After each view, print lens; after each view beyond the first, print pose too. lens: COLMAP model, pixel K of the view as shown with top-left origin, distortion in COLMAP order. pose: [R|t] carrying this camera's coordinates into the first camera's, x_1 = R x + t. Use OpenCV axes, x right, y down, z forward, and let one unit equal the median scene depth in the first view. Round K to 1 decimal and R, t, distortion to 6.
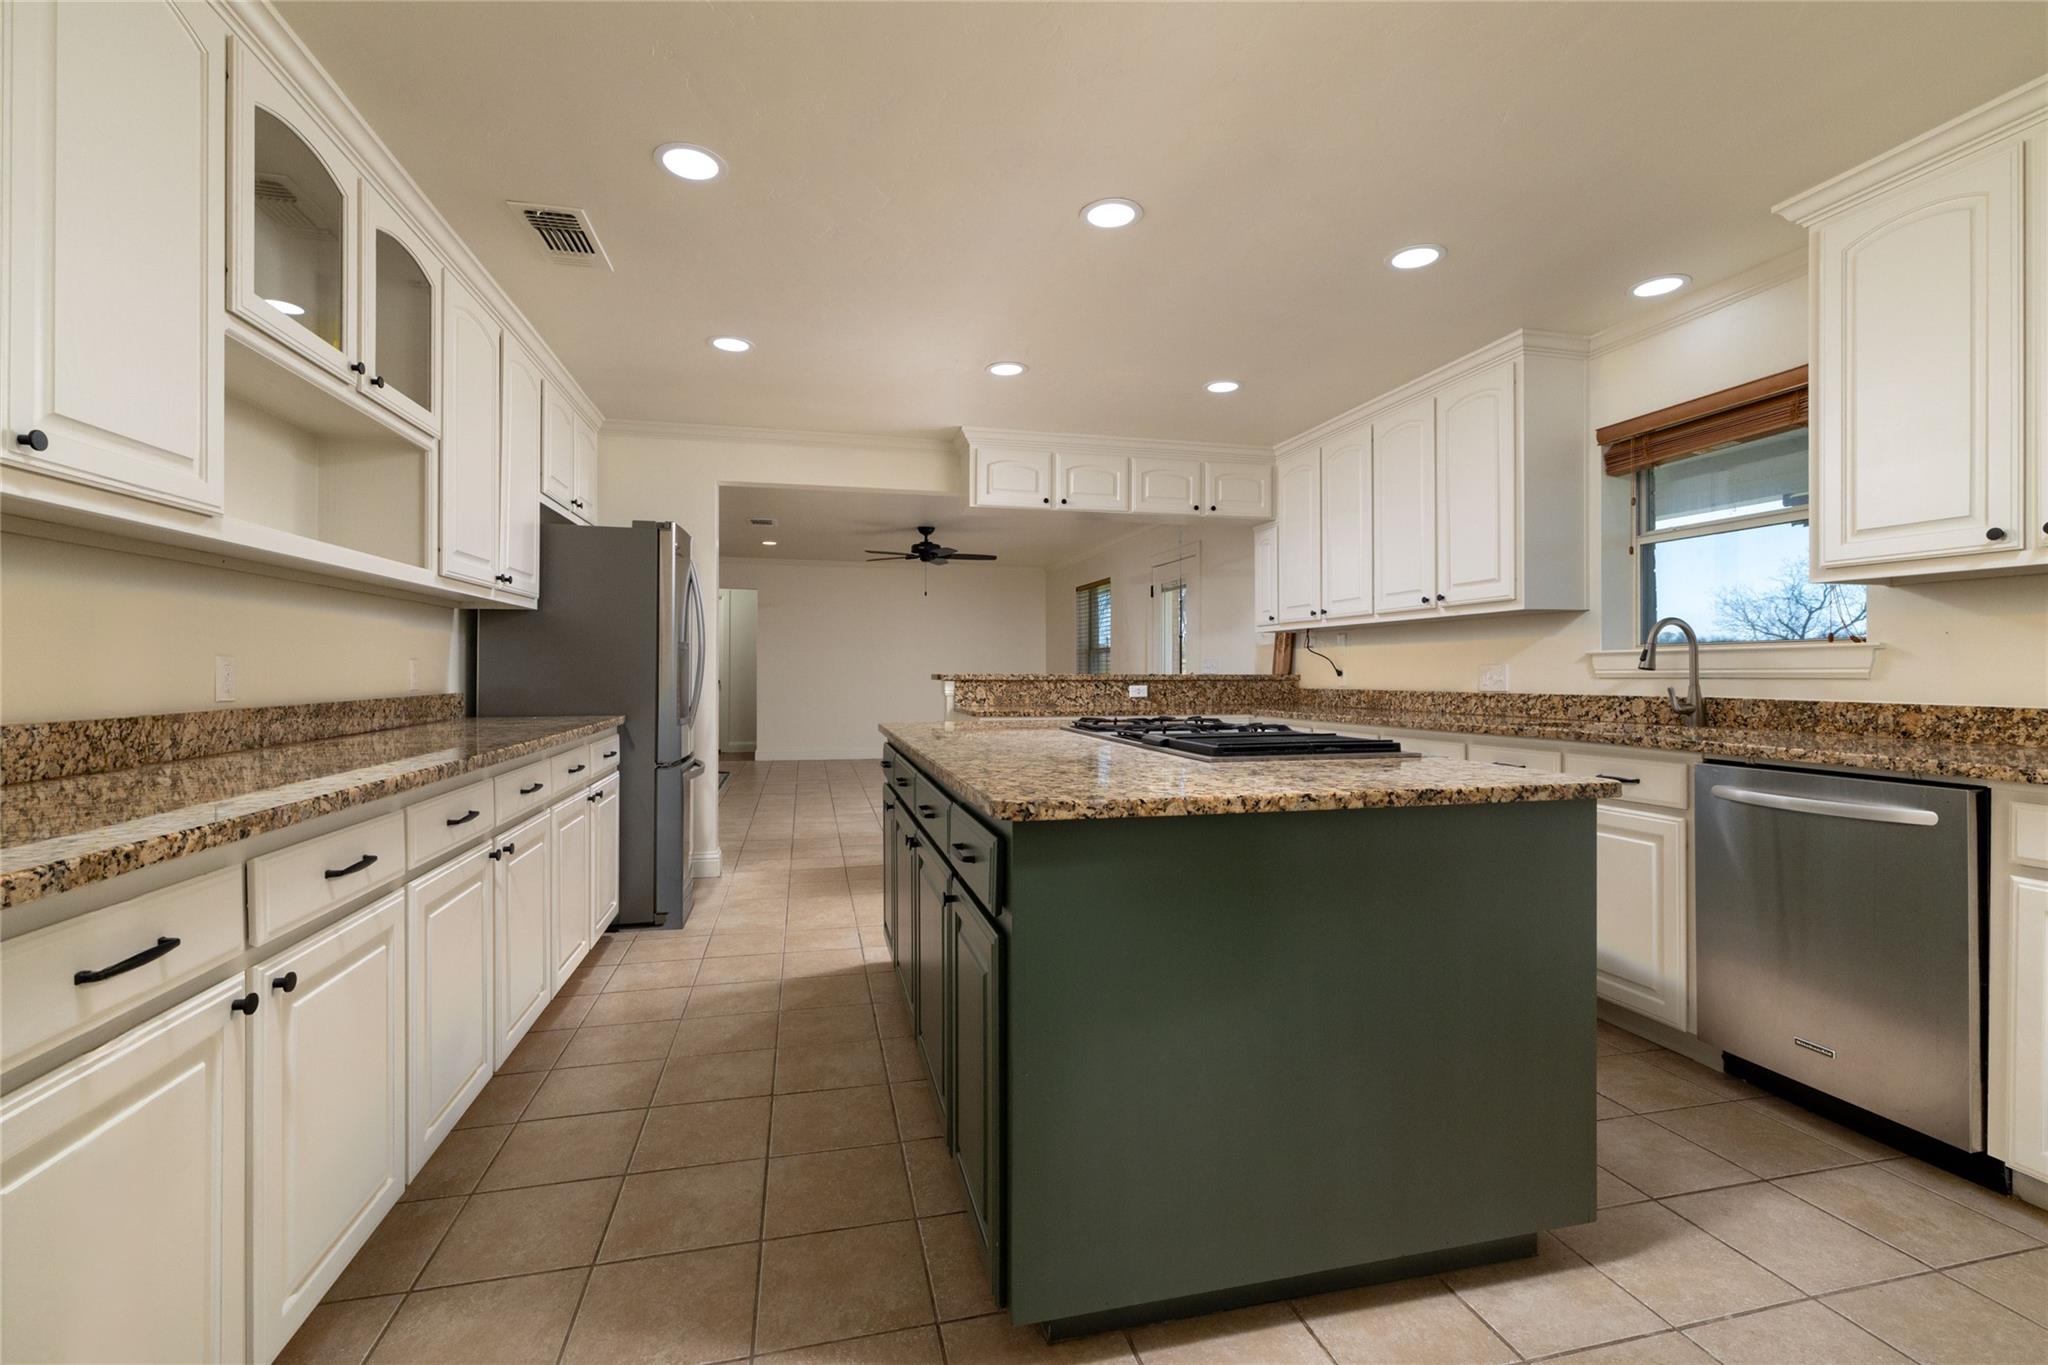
lens RADIAL K [[910.4, 0, 1025.3], [0, 910.4, 671.8], [0, 0, 1]] dist [-0.000255, 0.000010]
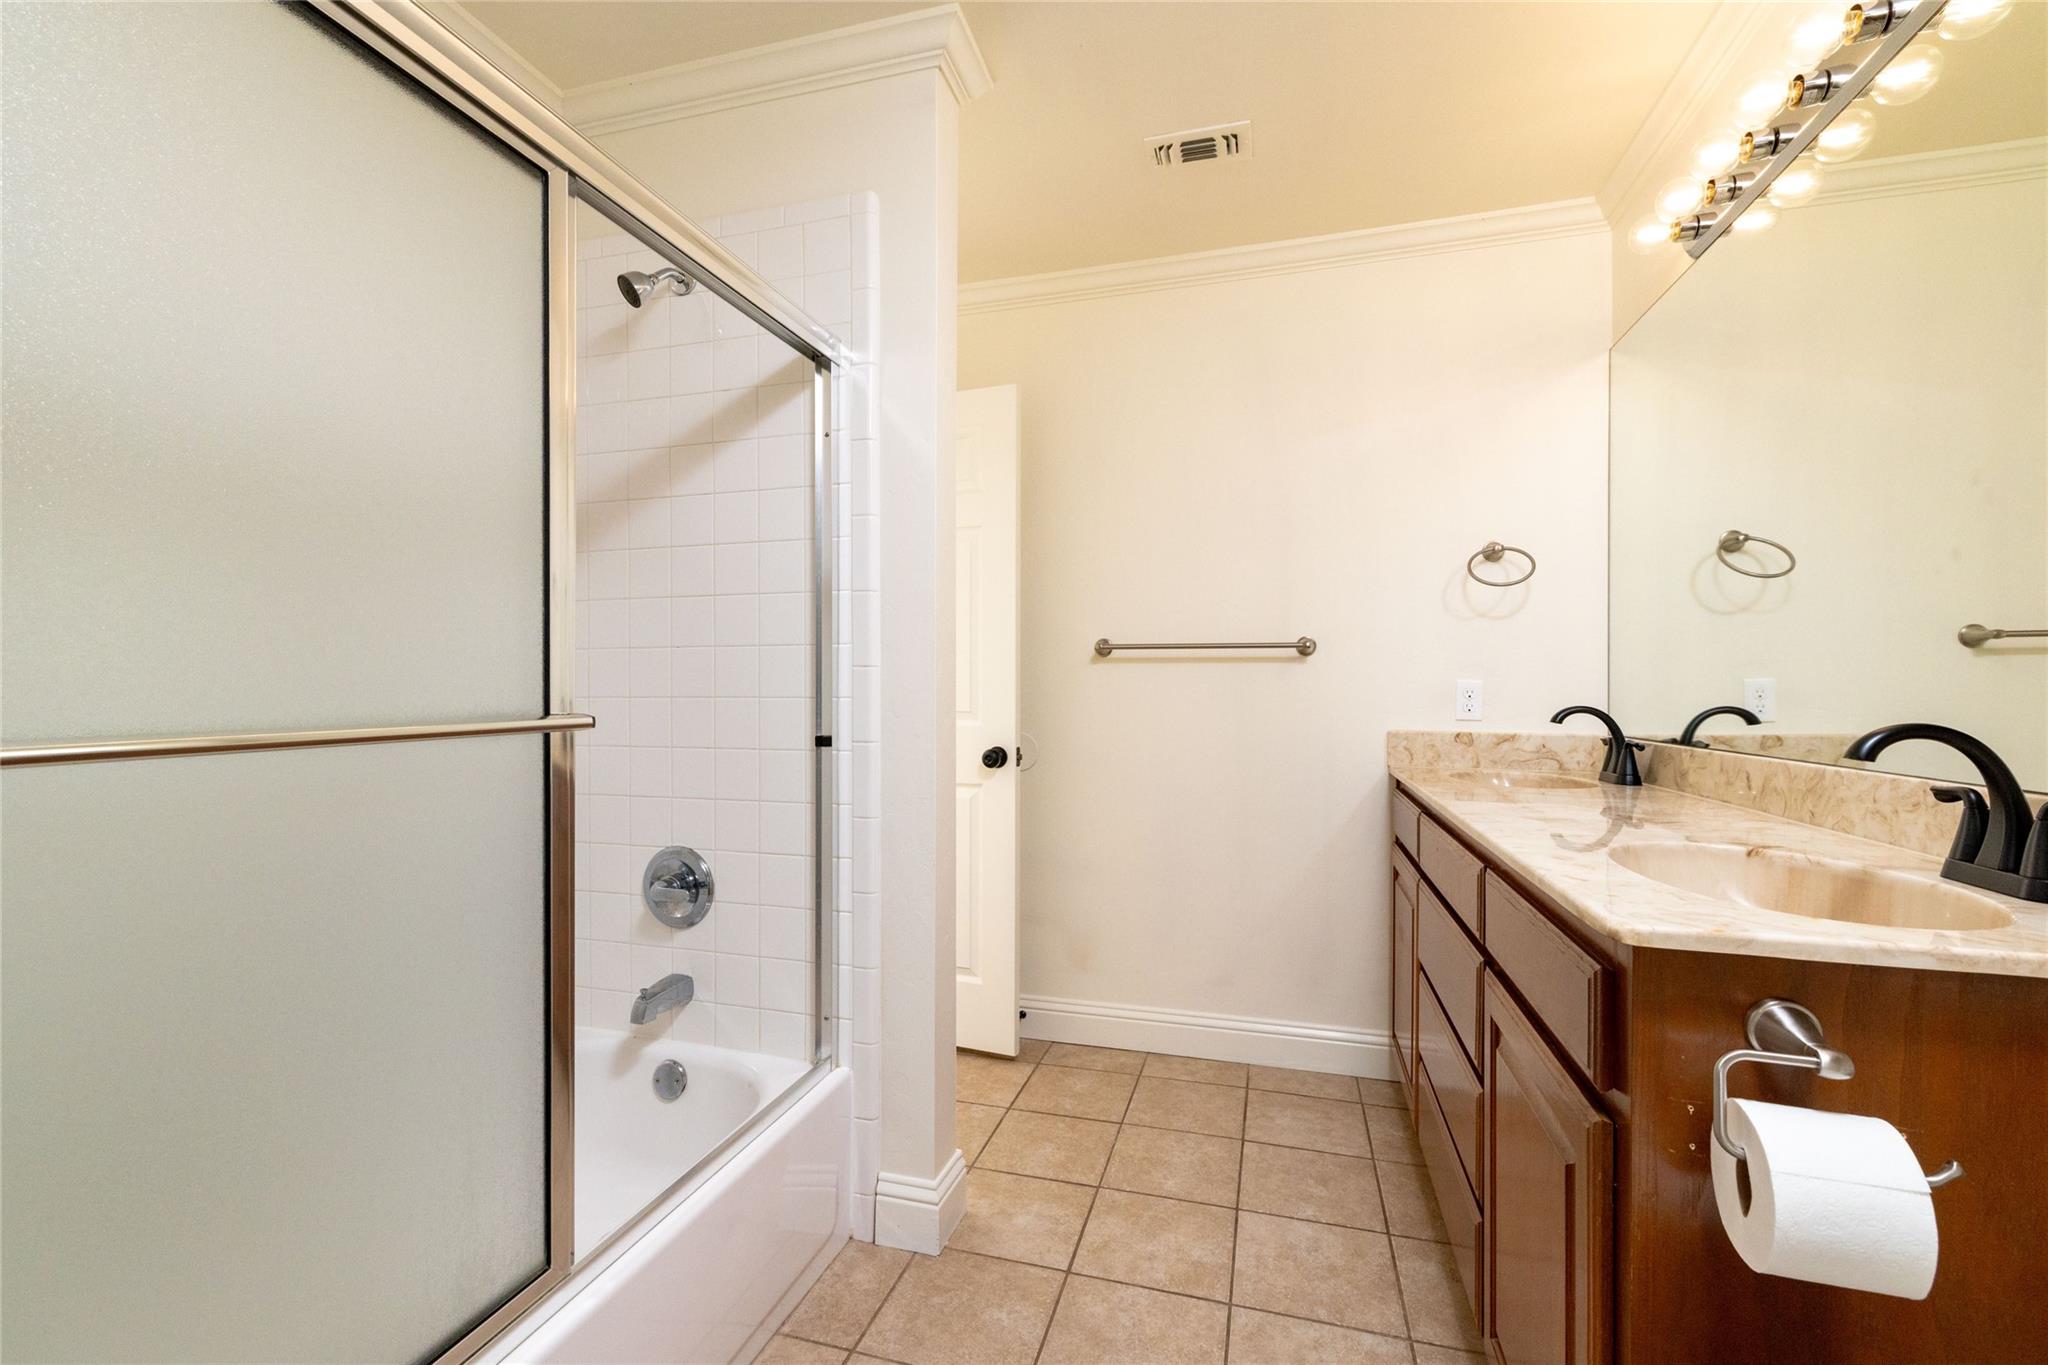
lens RADIAL K [[885.5, 0, 1020.8], [0, 885.5, 684.7], [0, 0, 1]] dist [-0.001434, 0.000616]
pose [[0.865964, 0.000066, -0.500105, -0.071917], [-0.002885, 0.999984, -0.004865, -0.002487], [0.500097, 0.005656, 0.865951, 0.279747]]
